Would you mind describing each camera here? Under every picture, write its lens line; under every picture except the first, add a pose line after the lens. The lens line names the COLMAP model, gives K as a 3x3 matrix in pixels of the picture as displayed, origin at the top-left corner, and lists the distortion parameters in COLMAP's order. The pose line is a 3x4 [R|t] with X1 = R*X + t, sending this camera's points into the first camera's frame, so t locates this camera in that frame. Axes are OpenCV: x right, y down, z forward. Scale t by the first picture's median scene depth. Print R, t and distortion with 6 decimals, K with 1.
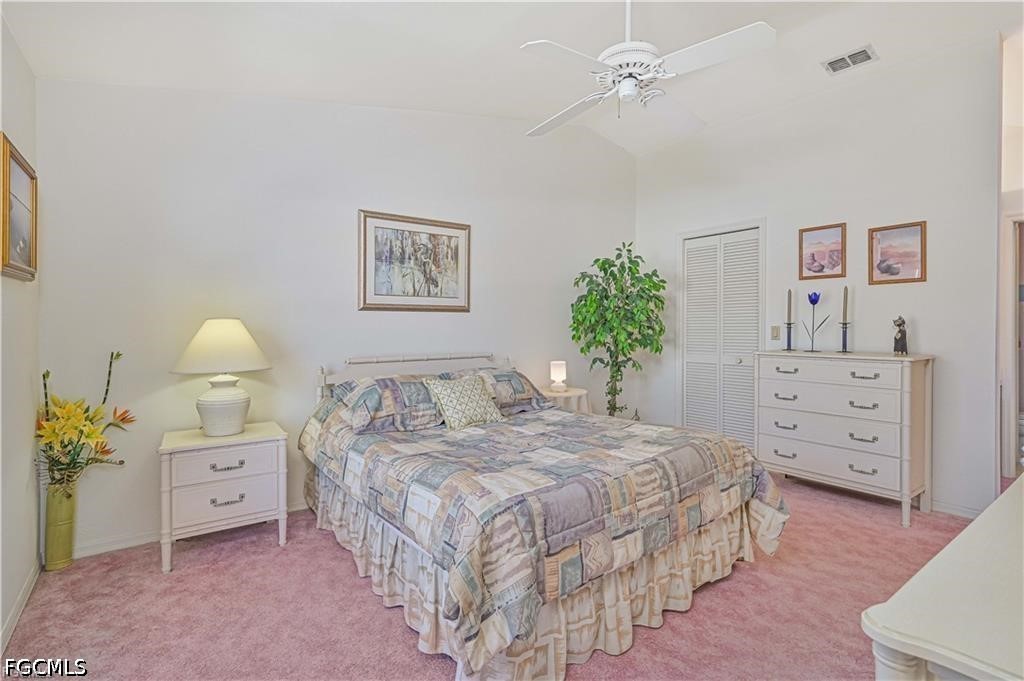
lens RADIAL K [[492.1, 0, 514.8], [0, 492.1, 333.1], [0, 0, 1]] dist [-0.005991, -0.000378]
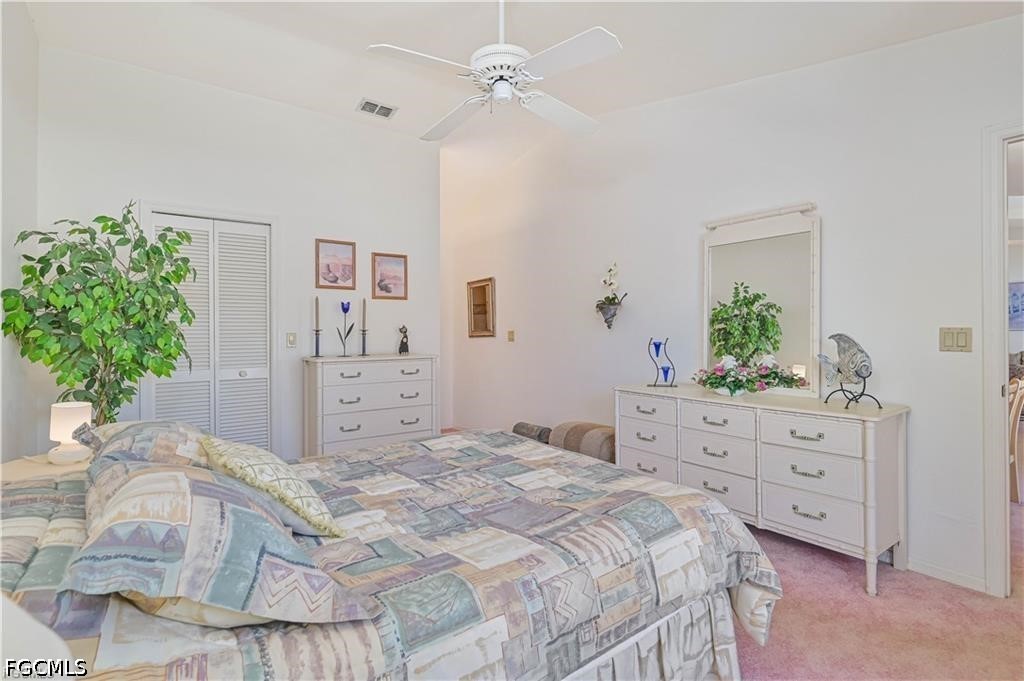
lens RADIAL K [[492.1, 0, 514.1], [0, 492.1, 334.4], [0, 0, 1]] dist [-0.005991, -0.000378]
pose [[0.019248, -0.006405, 0.999794, -0.481698], [0.013807, 0.999886, 0.006140, -0.012720], [-0.999719, 0.013686, 0.019335, 0.622889]]
